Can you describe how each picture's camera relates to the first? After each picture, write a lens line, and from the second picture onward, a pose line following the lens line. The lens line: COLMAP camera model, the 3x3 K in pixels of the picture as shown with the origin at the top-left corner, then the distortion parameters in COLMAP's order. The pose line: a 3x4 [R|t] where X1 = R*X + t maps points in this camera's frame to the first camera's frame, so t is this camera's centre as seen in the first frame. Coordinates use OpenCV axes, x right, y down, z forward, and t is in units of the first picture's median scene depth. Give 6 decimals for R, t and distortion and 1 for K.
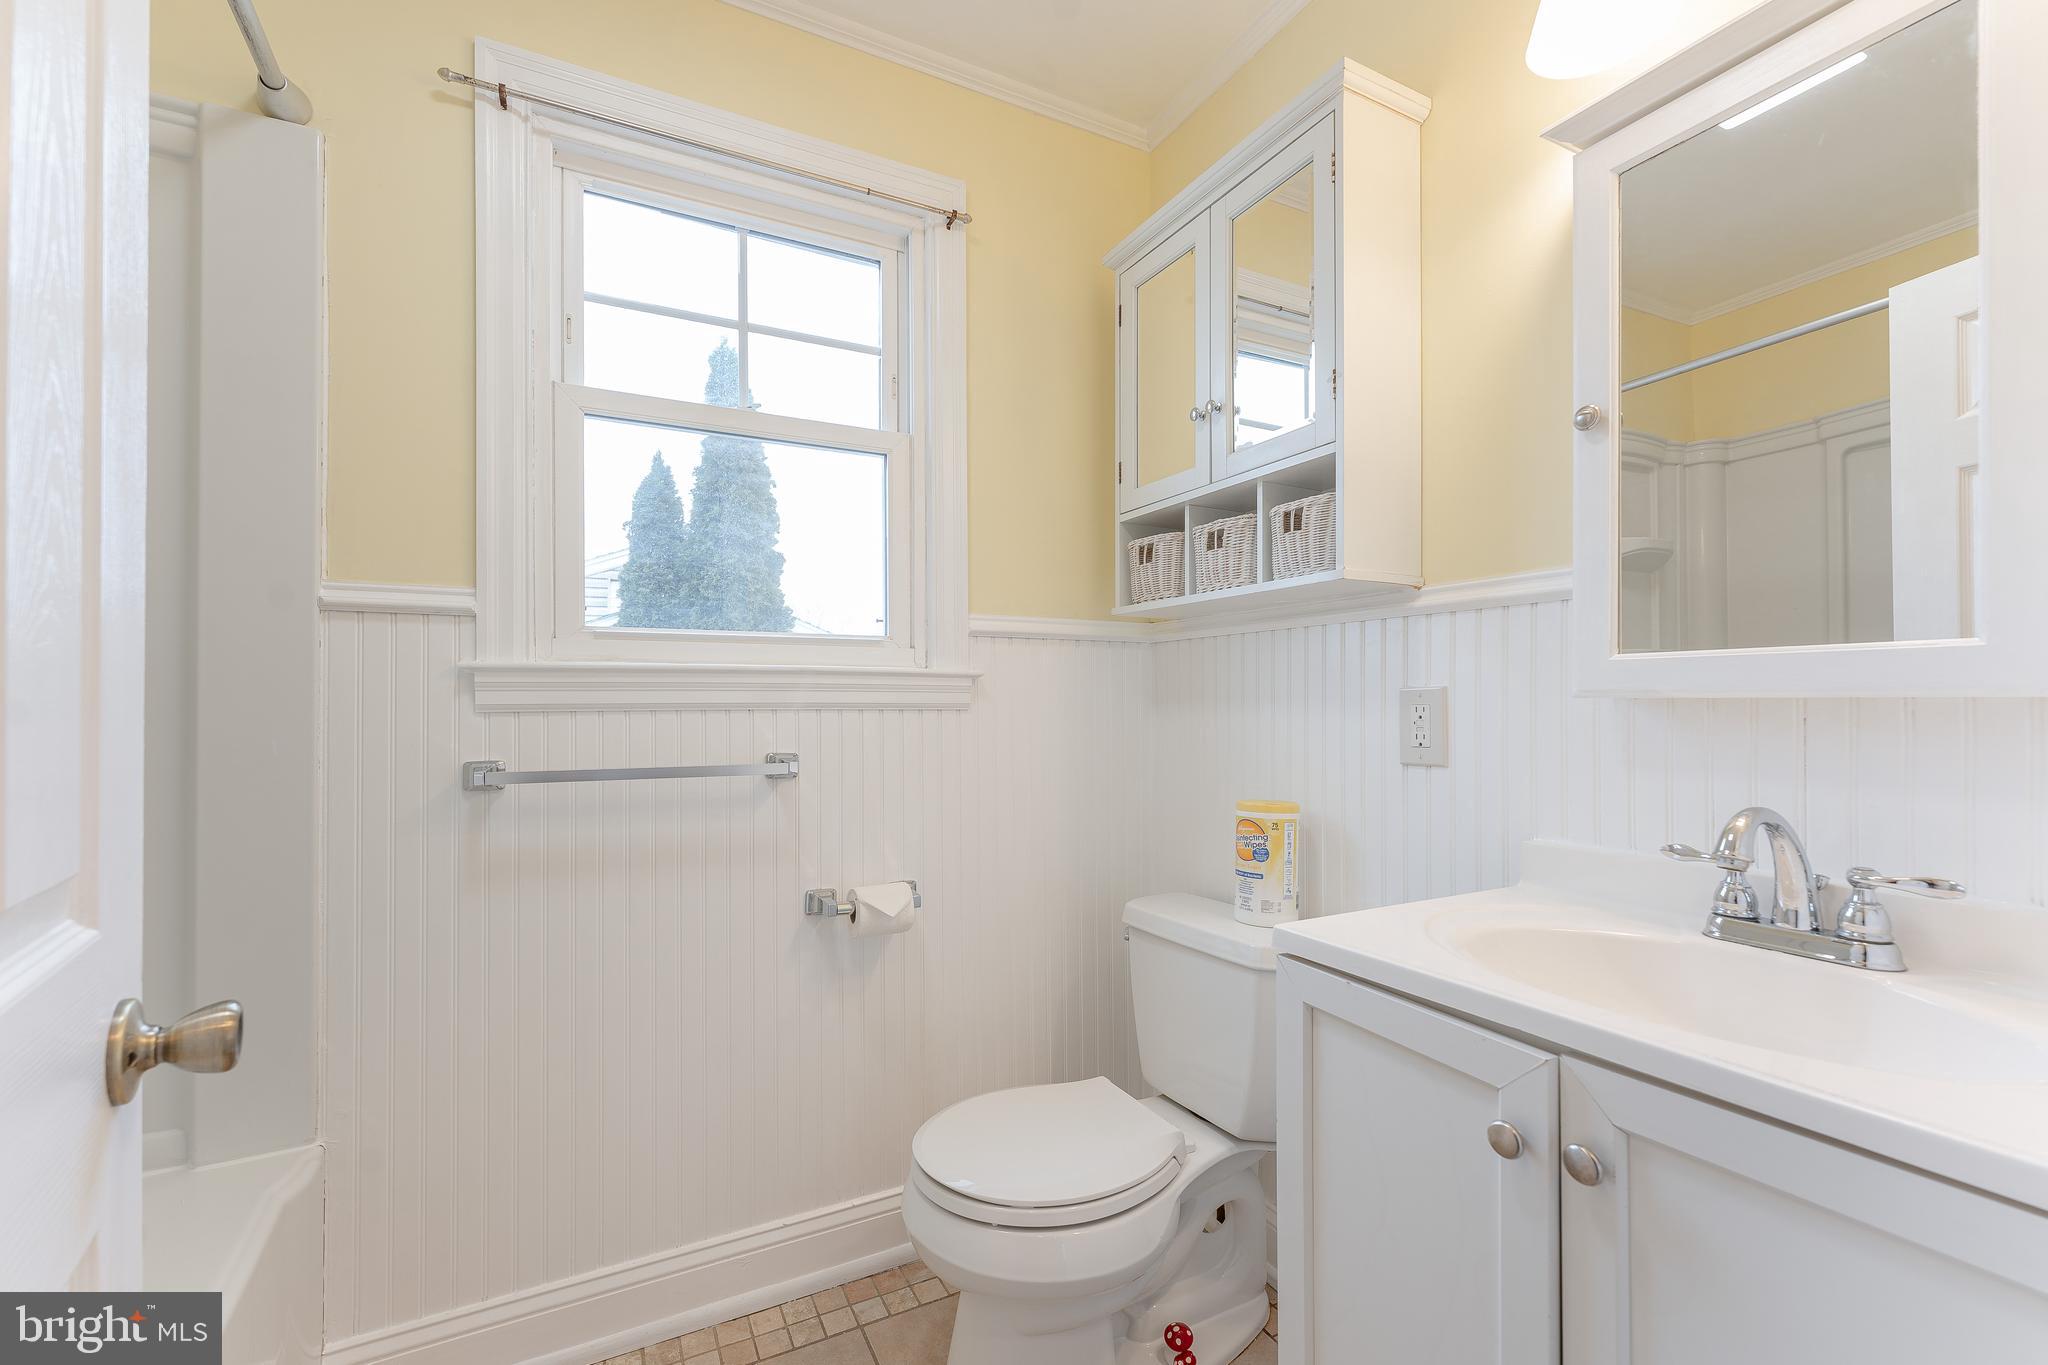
lens RADIAL K [[853.8, 0, 1021.4], [0, 853.8, 695.5], [0, 0, 1]] dist [0.001306, -0.000390]
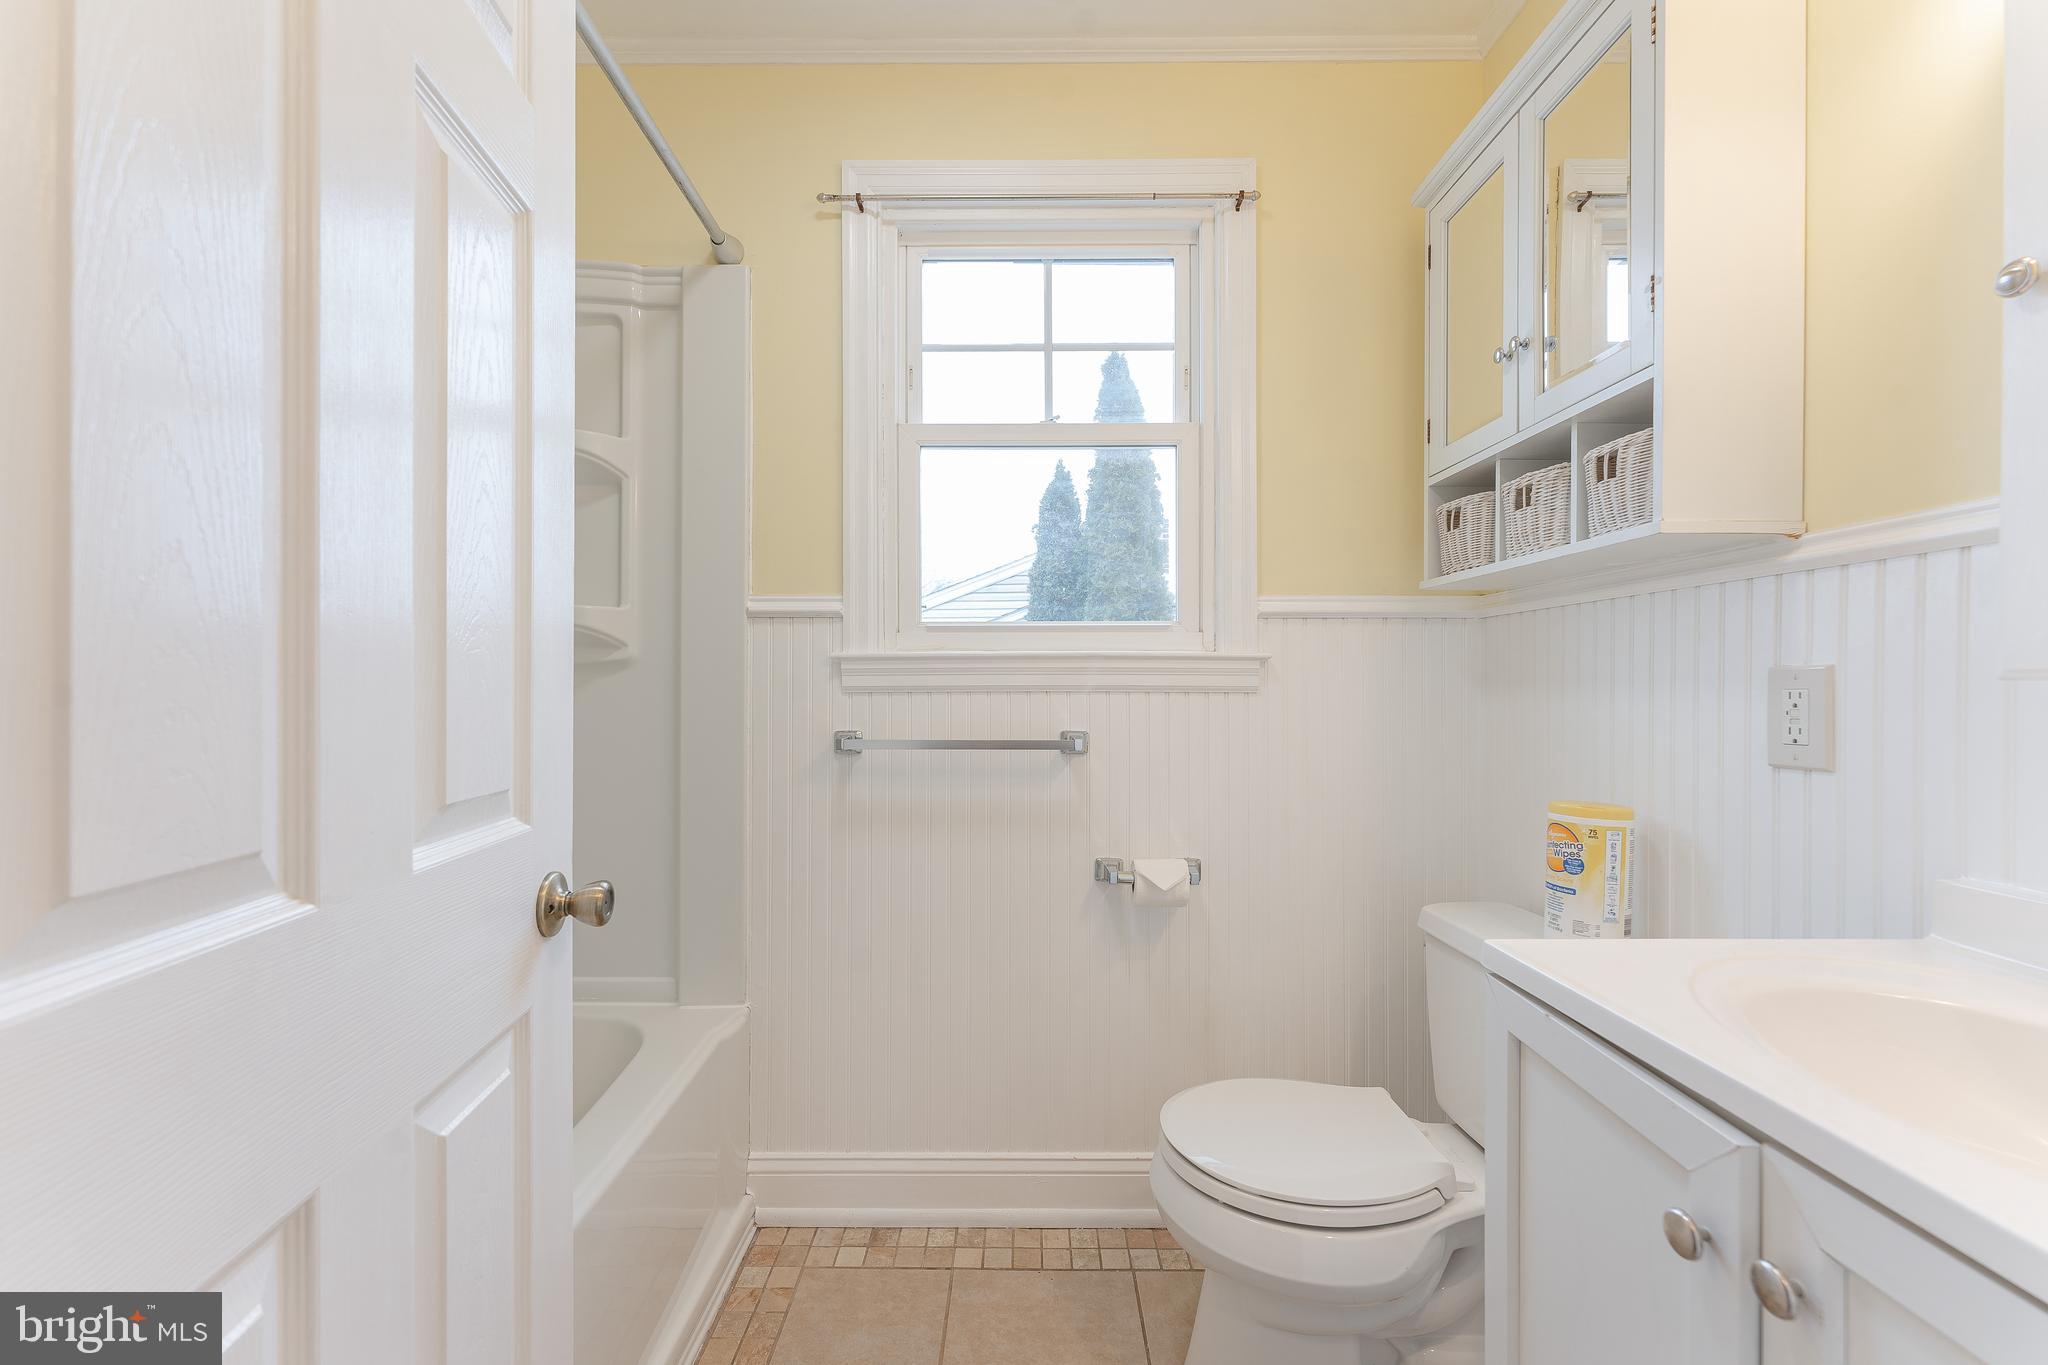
lens RADIAL K [[841.7, 0, 1018.4], [0, 841.7, 683.7], [0, 0, 1]] dist [0.000287, 0.000047]
pose [[0.884760, 0.000641, -0.466046, 0.176728], [0.002652, 0.999976, 0.006409, -0.000729], [0.466038, -0.006906, 0.884738, 0.008342]]
